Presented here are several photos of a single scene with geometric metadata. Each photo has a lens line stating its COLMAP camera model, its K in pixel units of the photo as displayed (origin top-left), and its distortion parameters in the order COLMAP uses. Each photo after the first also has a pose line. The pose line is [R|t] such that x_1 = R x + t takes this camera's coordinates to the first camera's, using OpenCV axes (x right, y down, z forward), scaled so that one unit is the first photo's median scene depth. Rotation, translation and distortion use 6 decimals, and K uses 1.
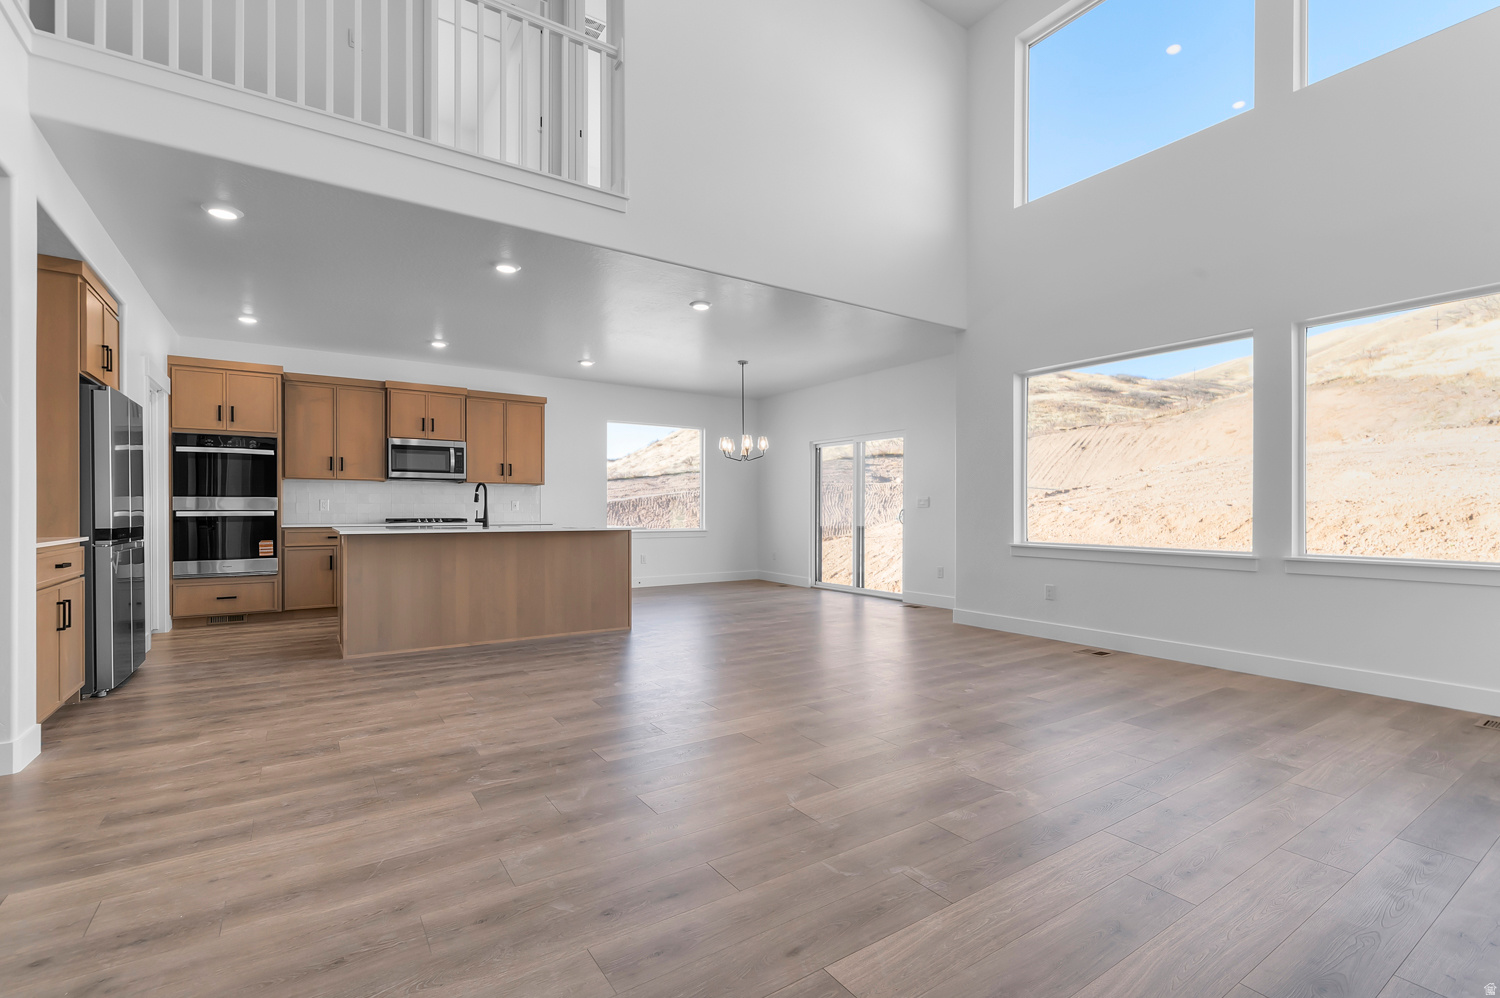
lens RADIAL K [[676.4, 0, 758.3], [0, 676.4, 505.9], [0, 0, 1]] dist [-0.004119, 0.000330]
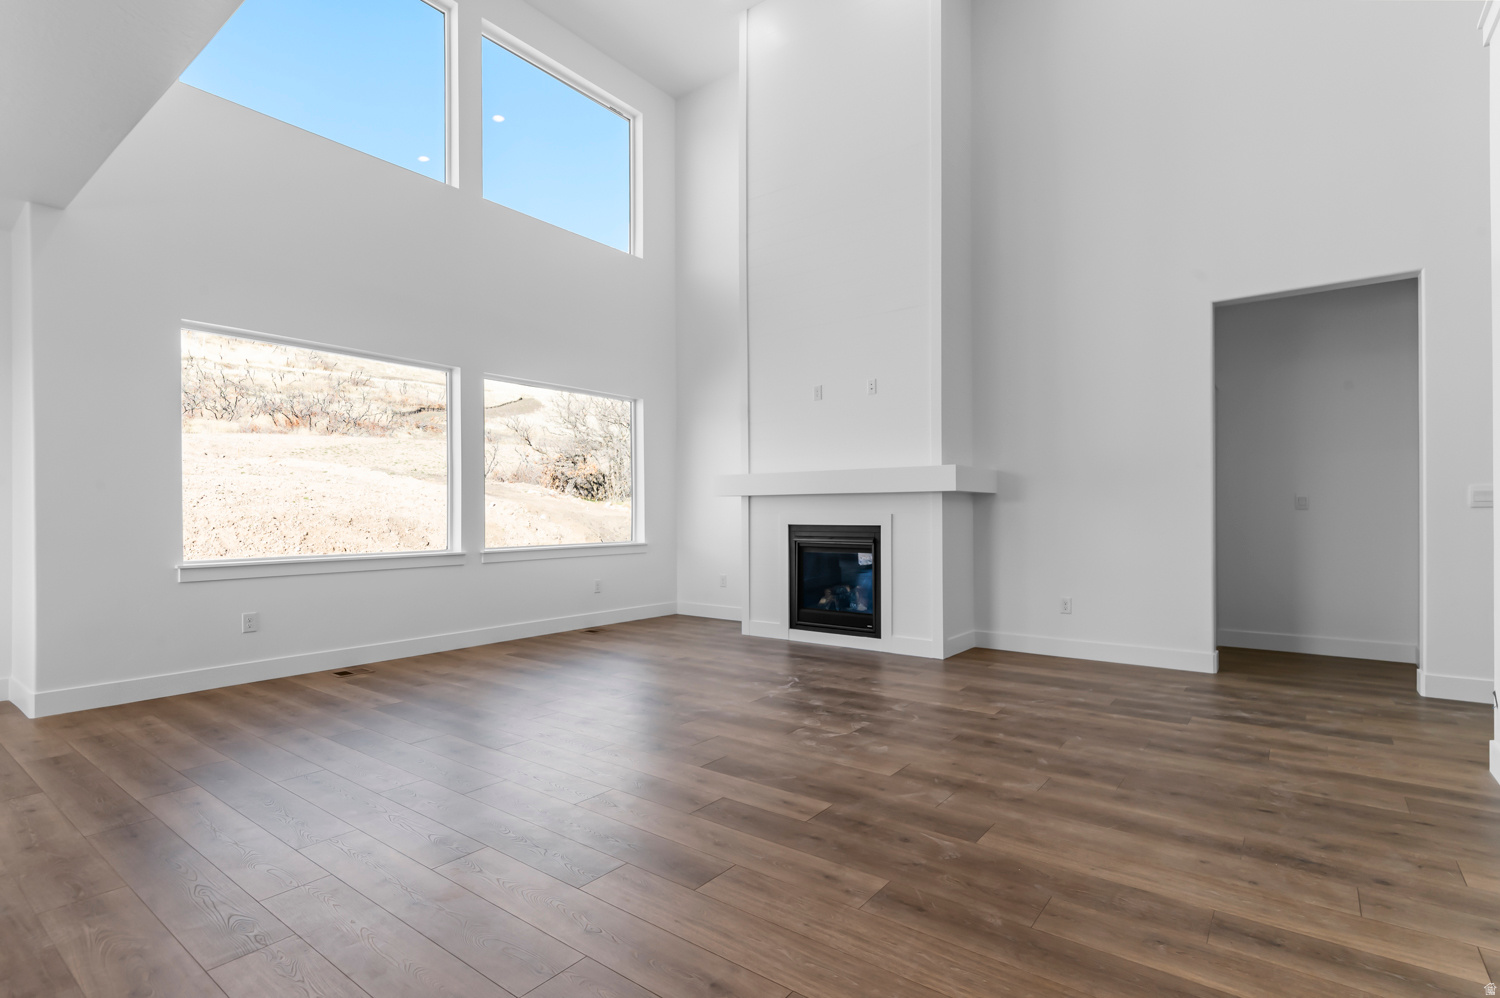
lens RADIAL K [[734.5, 0, 752.2], [0, 734.5, 509.3], [0, 0, 1]] dist [0.005132, 0.000984]
pose [[-0.319078, 0.001742, 0.947727, -1.350393], [-0.002214, 0.999994, -0.002583, -0.006088], [-0.947726, -0.002922, -0.319073, 1.724544]]
